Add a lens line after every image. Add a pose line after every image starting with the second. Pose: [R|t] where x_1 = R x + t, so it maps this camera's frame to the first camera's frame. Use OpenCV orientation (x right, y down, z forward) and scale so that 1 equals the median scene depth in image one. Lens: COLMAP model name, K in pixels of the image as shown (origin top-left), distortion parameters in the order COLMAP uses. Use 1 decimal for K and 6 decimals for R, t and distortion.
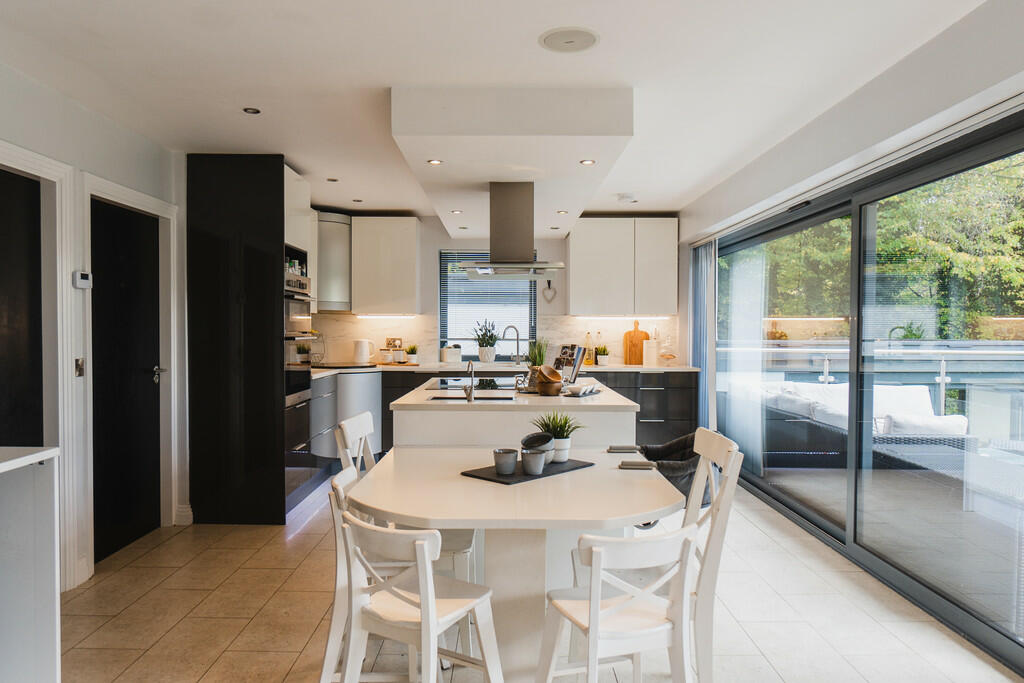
lens RADIAL K [[703.2, 0, 512.0], [0, 703.2, 341.5], [0, 0, 1]] dist [-0.004805, 0.000740]
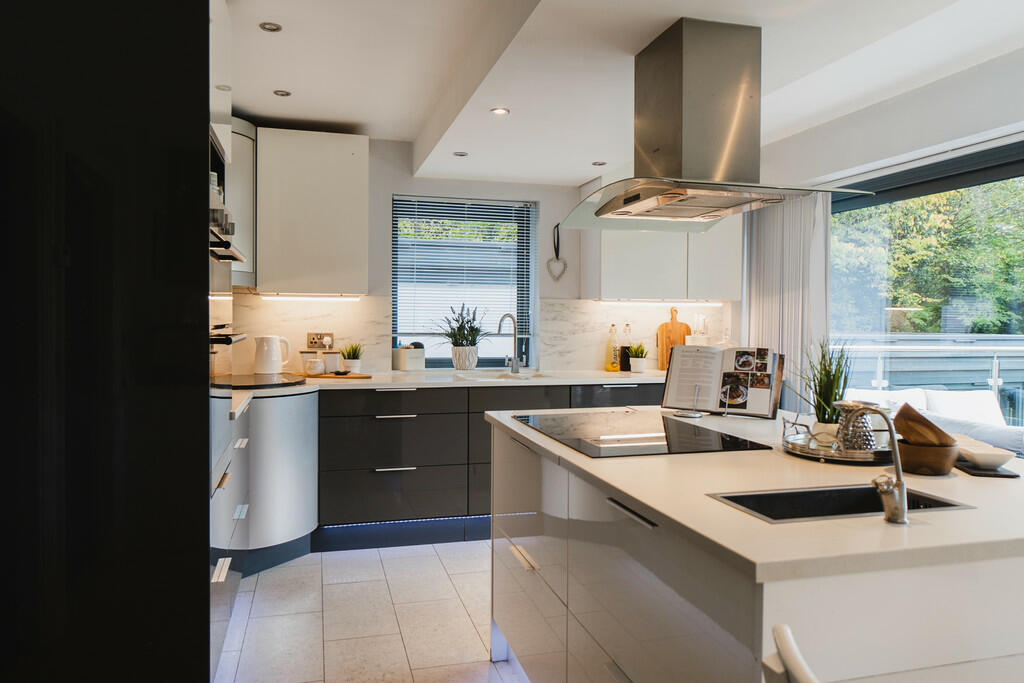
lens RADIAL K [[717.8, 0, 512.0], [0, 717.8, 341.5], [0, 0, 1]] dist [-0.001376, -0.001240]
pose [[0.964914, -0.004727, 0.262524, -0.176743], [0.000897, 0.999891, 0.014708, -0.006765], [-0.262565, -0.013957, 0.964813, 0.353810]]
